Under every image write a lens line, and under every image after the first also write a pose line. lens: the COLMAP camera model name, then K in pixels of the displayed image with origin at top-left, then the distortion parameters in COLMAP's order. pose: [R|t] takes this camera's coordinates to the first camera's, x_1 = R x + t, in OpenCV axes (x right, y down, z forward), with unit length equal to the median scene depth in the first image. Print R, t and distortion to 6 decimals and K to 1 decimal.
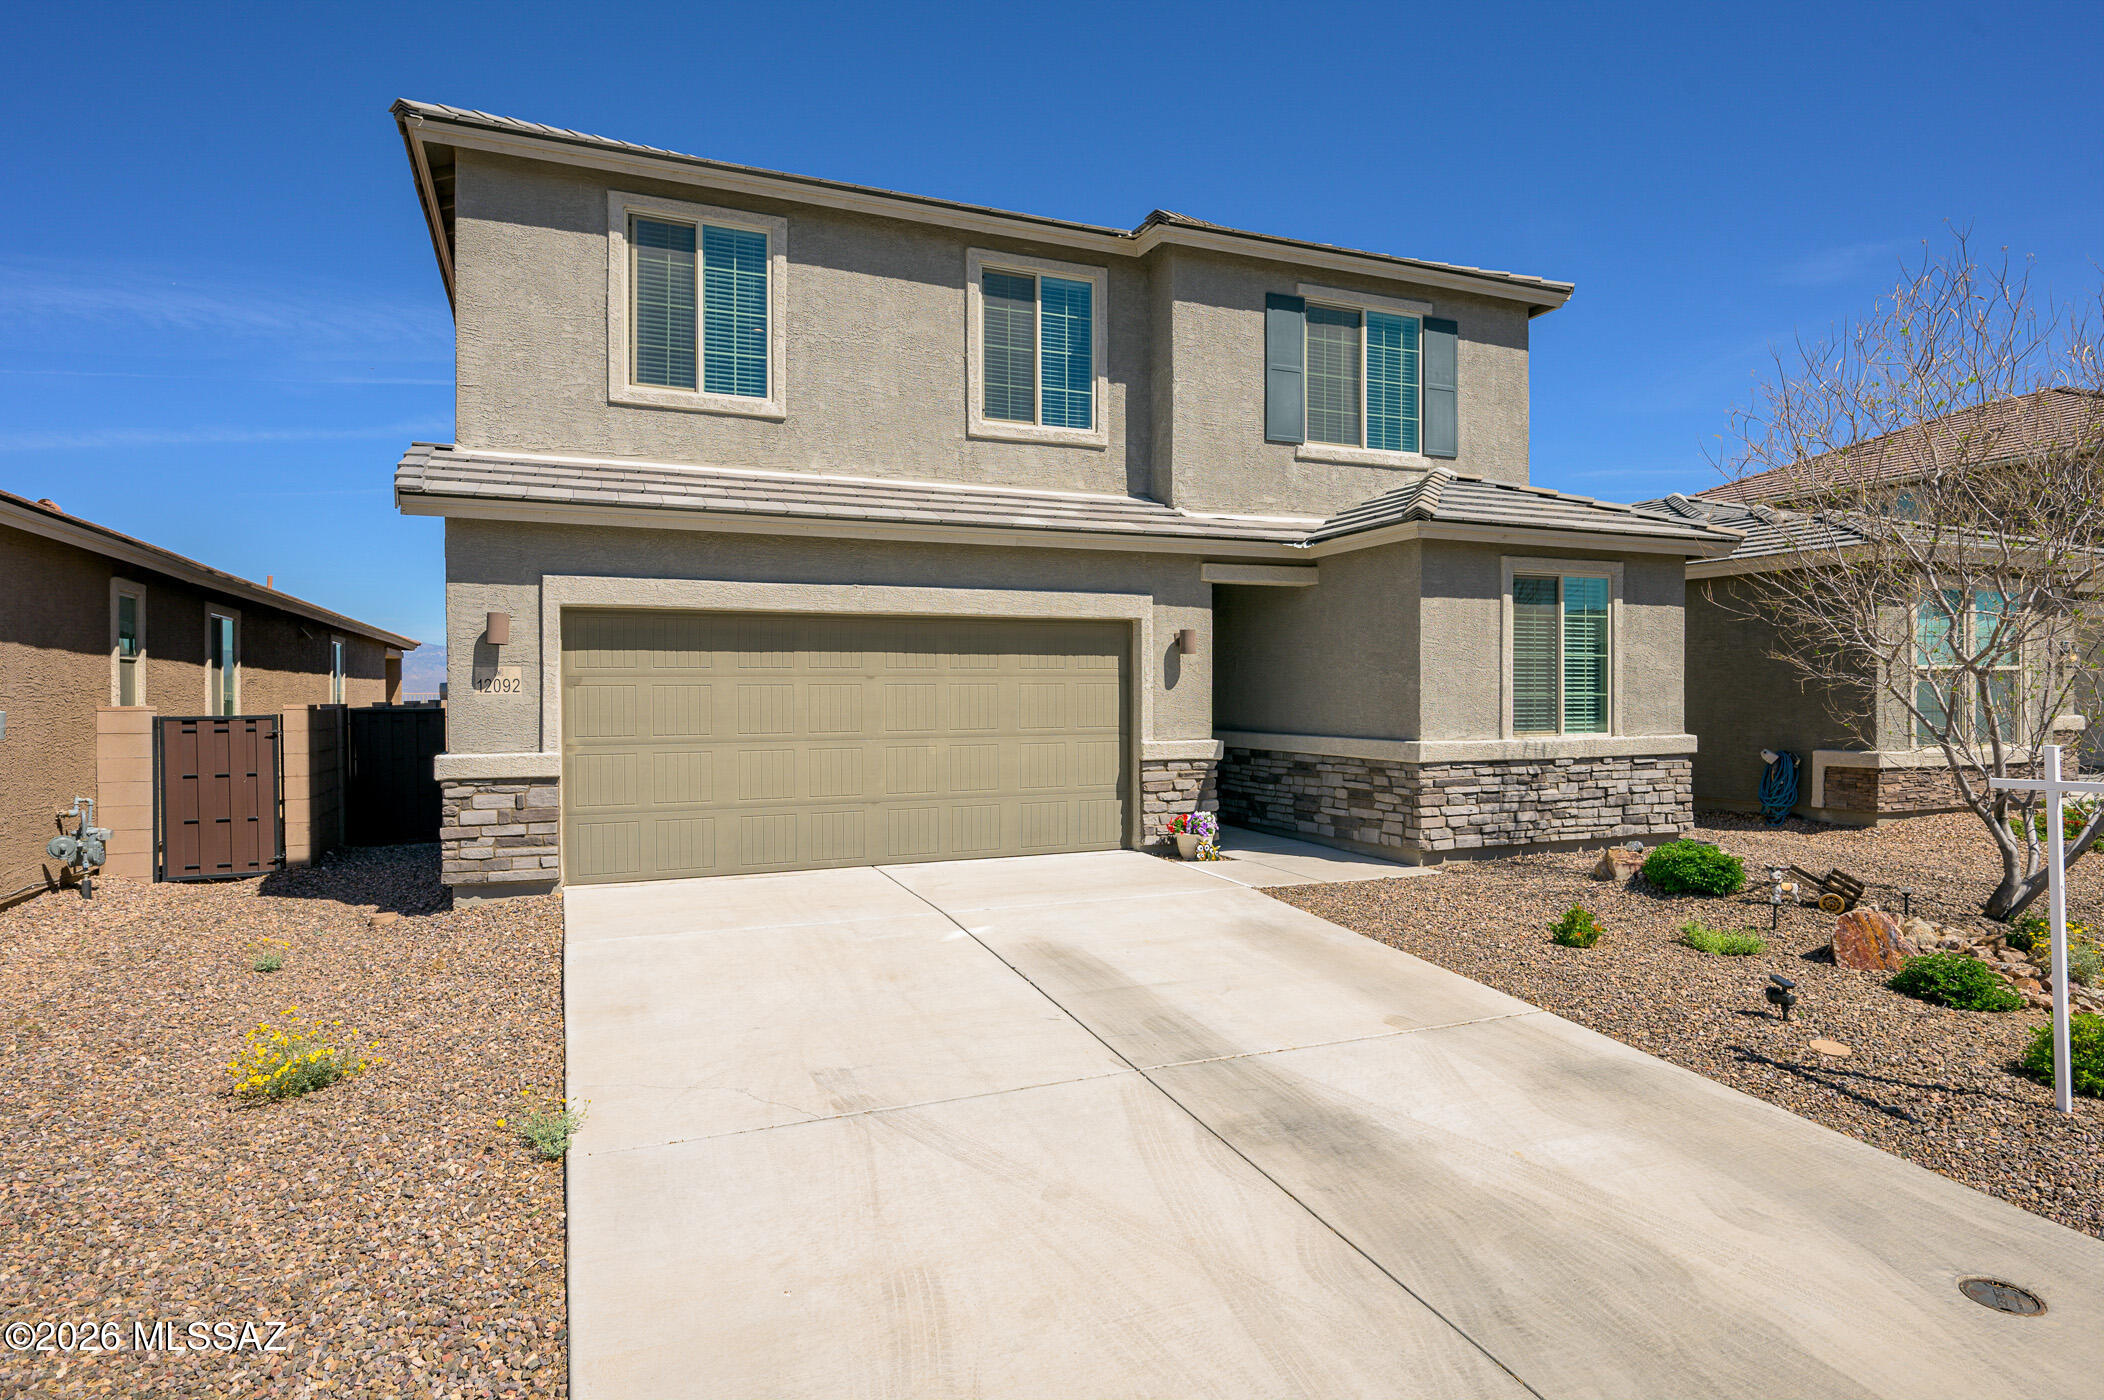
lens RADIAL K [[1162.5, 0, 1062.0], [0, 1162.5, 700.5], [0, 0, 1]] dist [-0.005151, 0.000142]
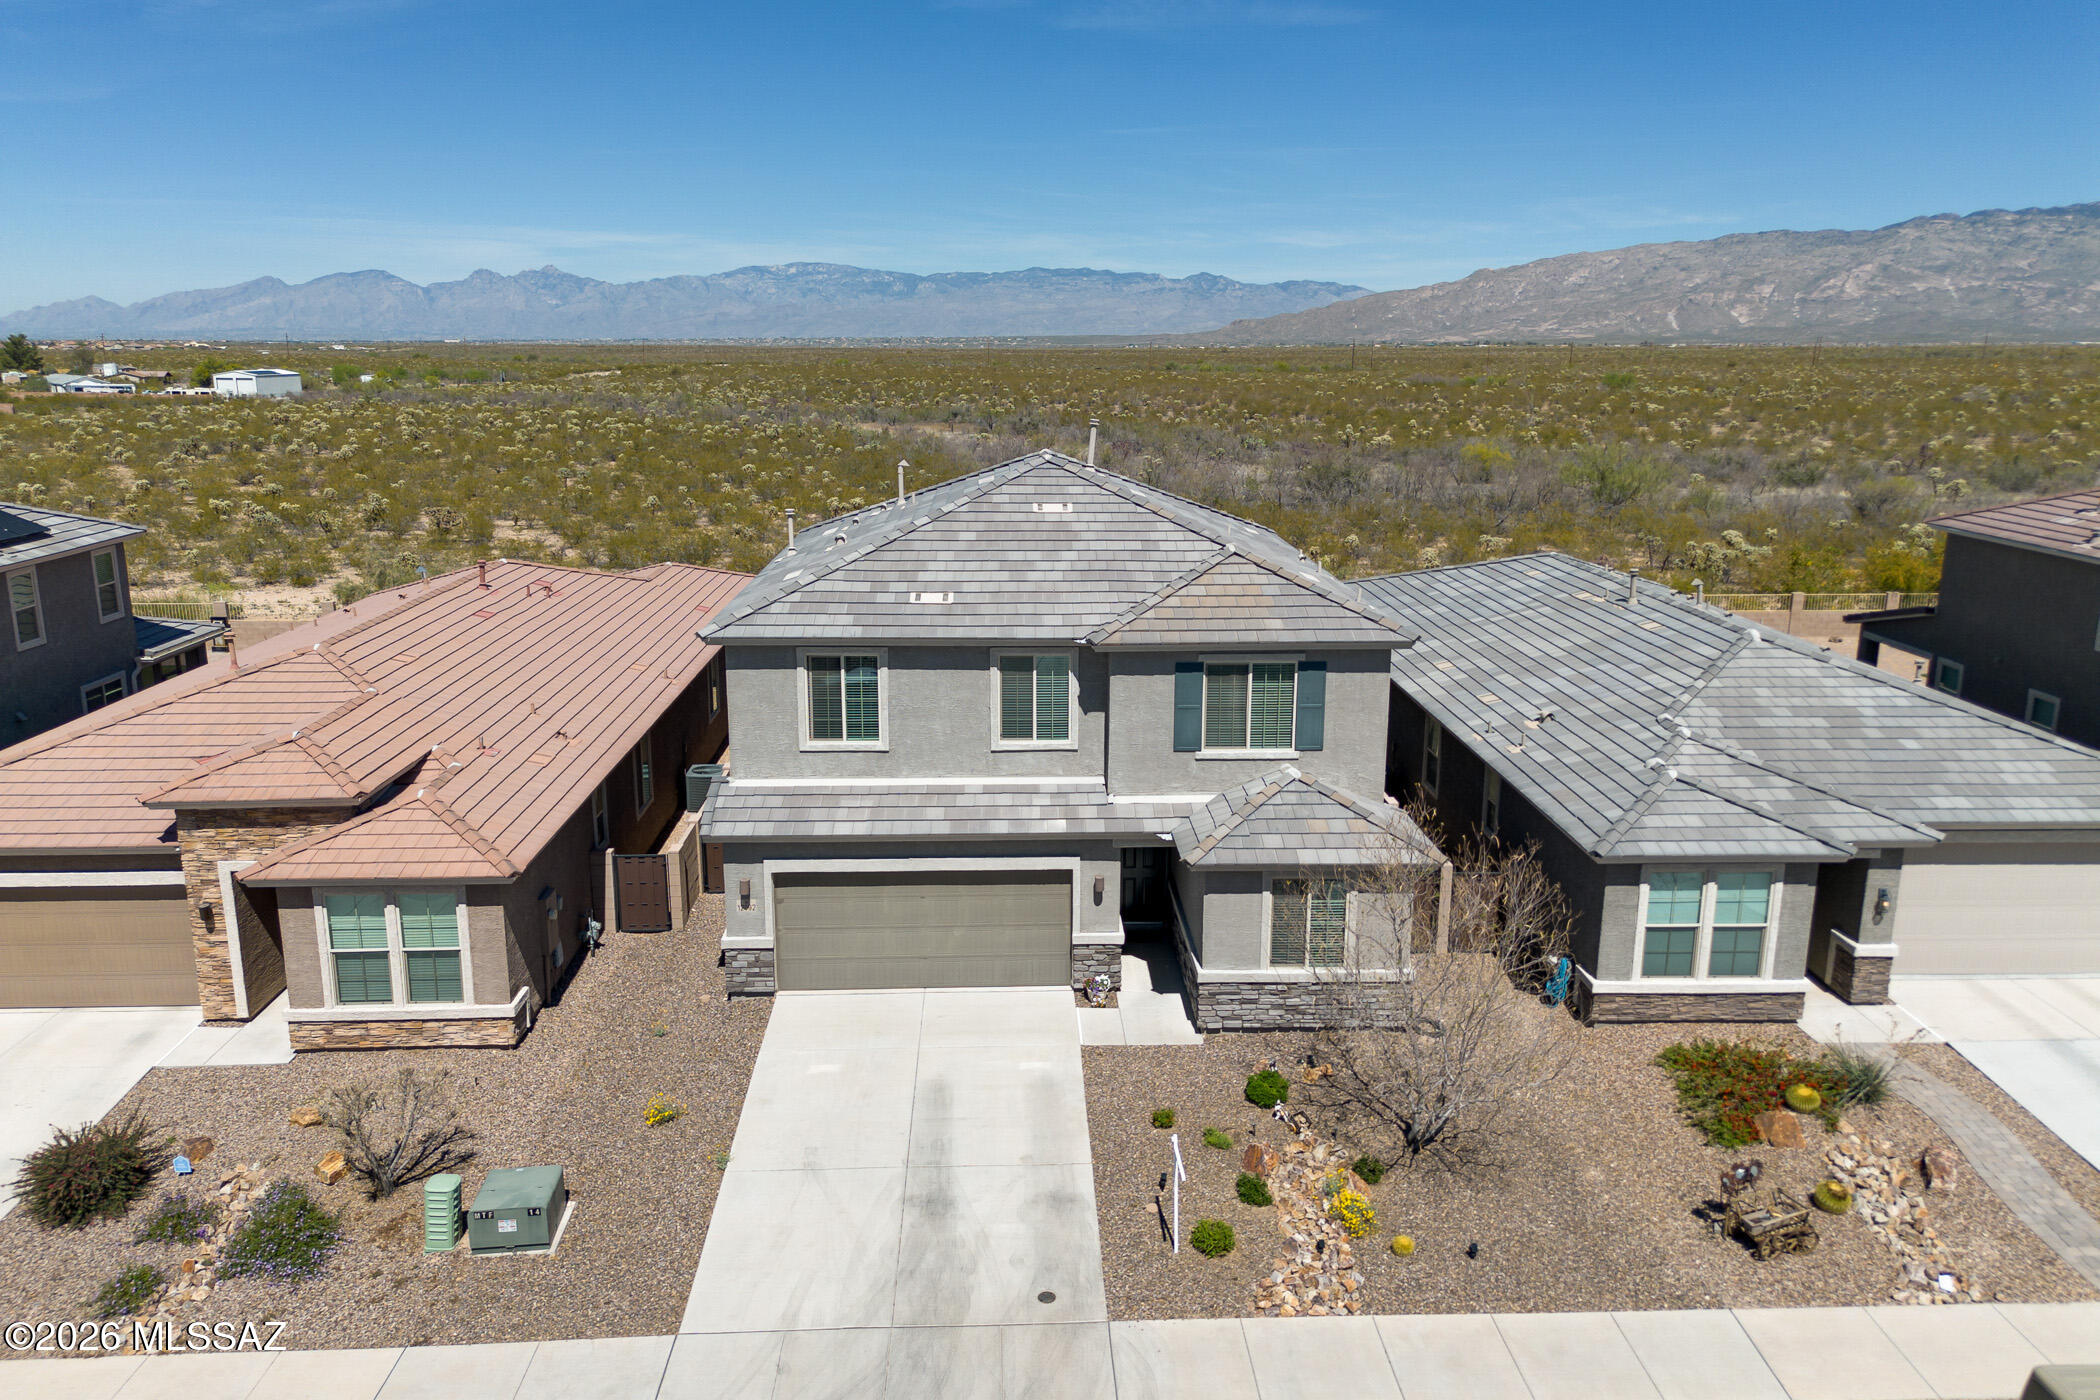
lens RADIAL K [[1481.8, 0, 1057.0], [0, 1481.8, 660.2], [0, 0, 1]] dist [0.032109, -0.005402]
pose [[0.934007, 0.085205, -0.346944, 0.824797], [-0.011670, 0.977901, 0.208743, -0.879019], [0.357063, -0.190918, 0.914361, -1.049971]]
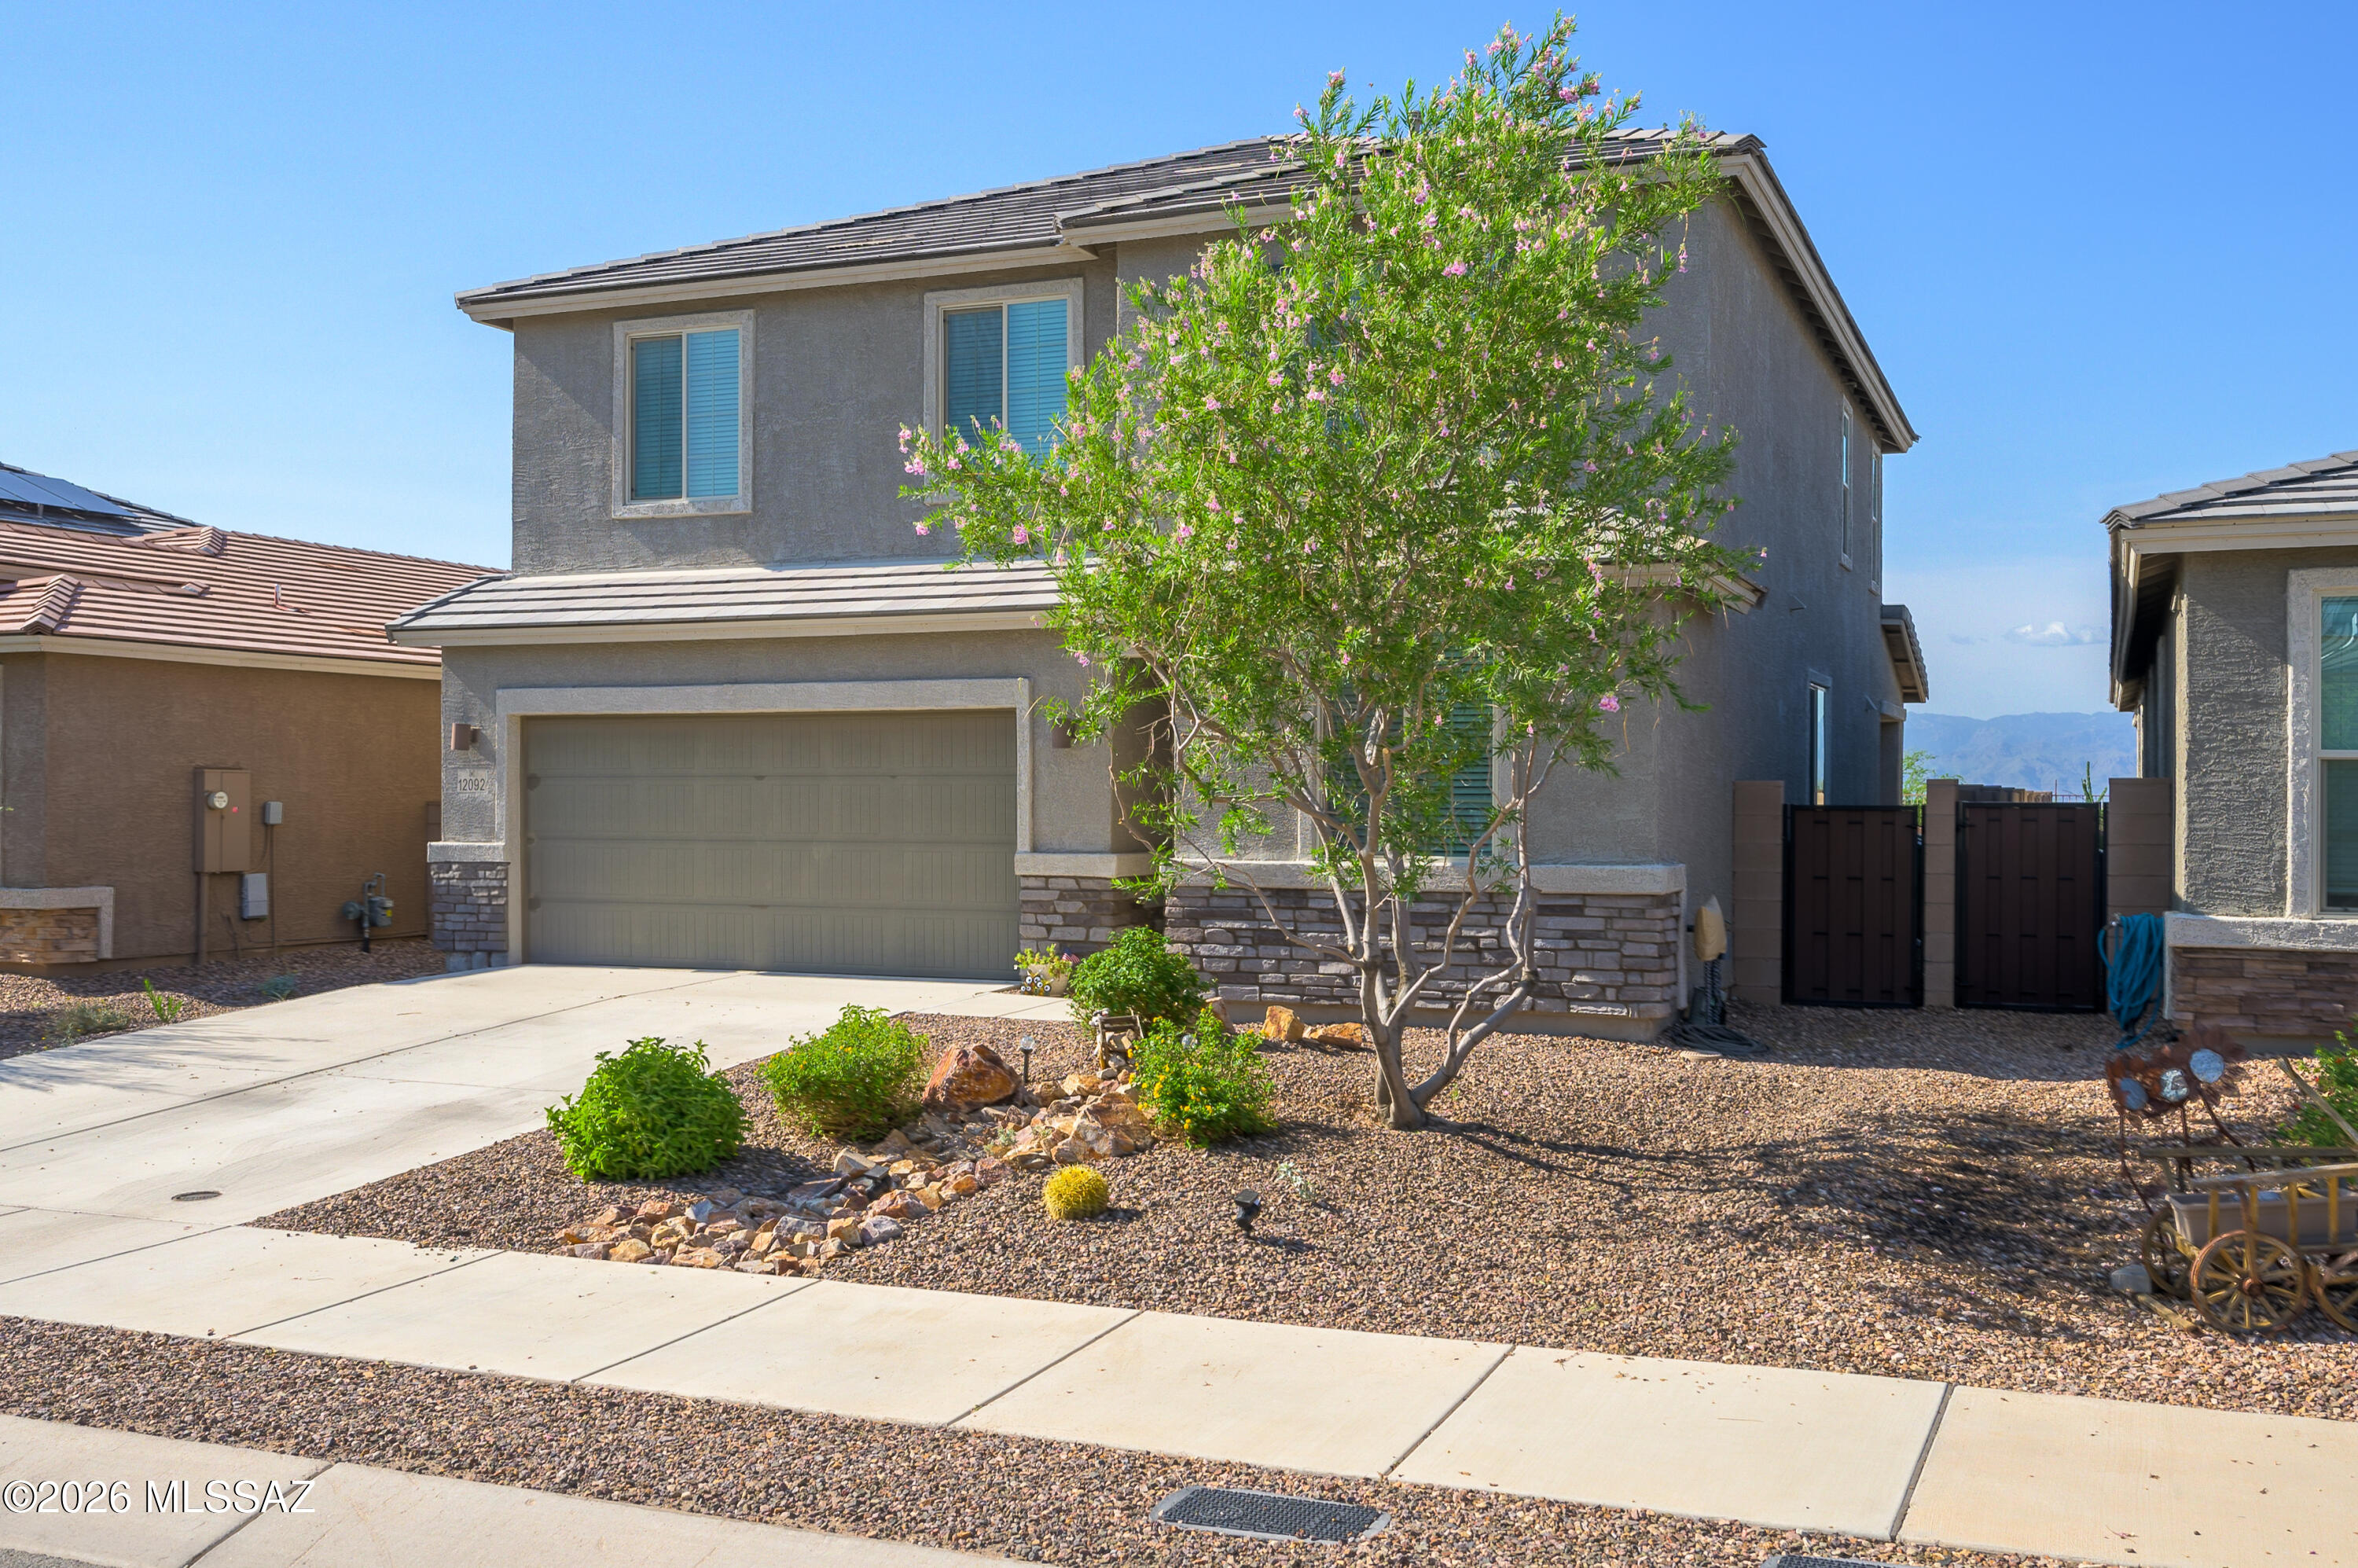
lens RADIAL K [[2188.9, 0, 1186.0], [0, 2188.9, 796.2], [0, 0, 1]] dist [-0.032279, 0.000000]
pose [[0.701764, 0.005628, -0.712387, 1.316006], [-0.012140, 0.999918, -0.004059, -0.001387], [0.712306, 0.011497, 0.701775, -0.027353]]
